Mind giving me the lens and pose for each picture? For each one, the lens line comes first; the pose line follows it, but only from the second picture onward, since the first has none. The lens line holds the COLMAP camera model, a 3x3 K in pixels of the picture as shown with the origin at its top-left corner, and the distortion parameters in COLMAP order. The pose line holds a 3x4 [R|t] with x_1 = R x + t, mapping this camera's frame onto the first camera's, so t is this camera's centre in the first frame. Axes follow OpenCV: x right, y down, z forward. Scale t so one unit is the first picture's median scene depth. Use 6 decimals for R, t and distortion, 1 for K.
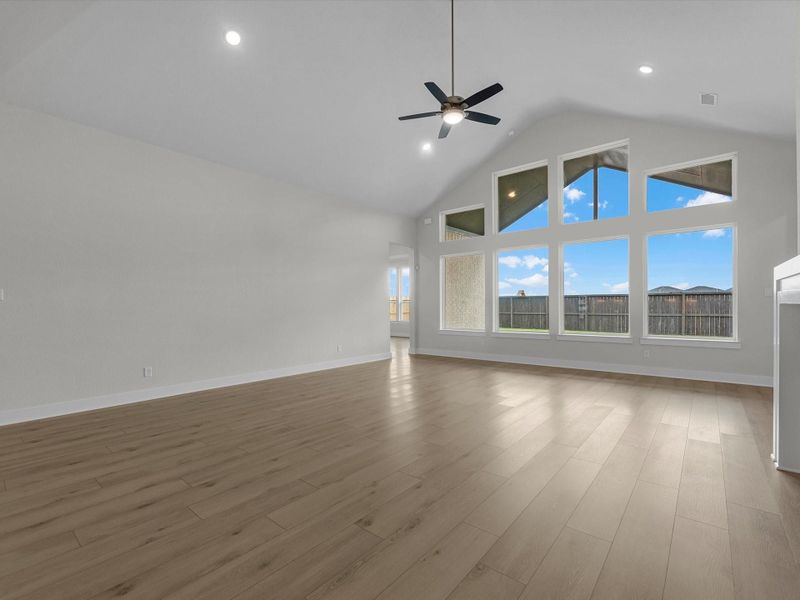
lens RADIAL K [[366.8, 0, 403.7], [0, 366.8, 309.3], [0, 0, 1]] dist [0.001565, 0.000578]
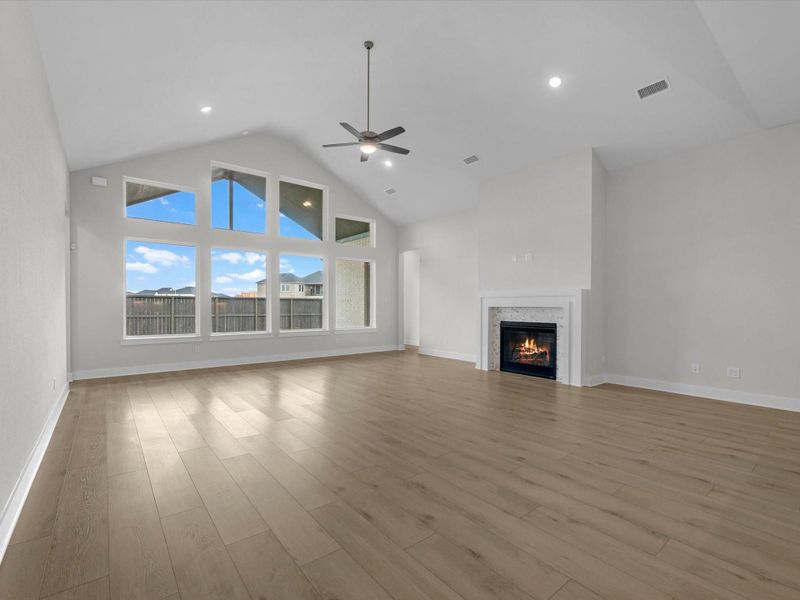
lens RADIAL K [[366.8, 0, 403.7], [0, 366.8, 309.3], [0, 0, 1]] dist [0.001565, 0.000578]
pose [[0.198820, -0.002185, 0.980034, -0.543507], [0.008568, 0.999963, 0.000491, 0.000376], [-0.979999, 0.008299, 0.198831, 0.352212]]
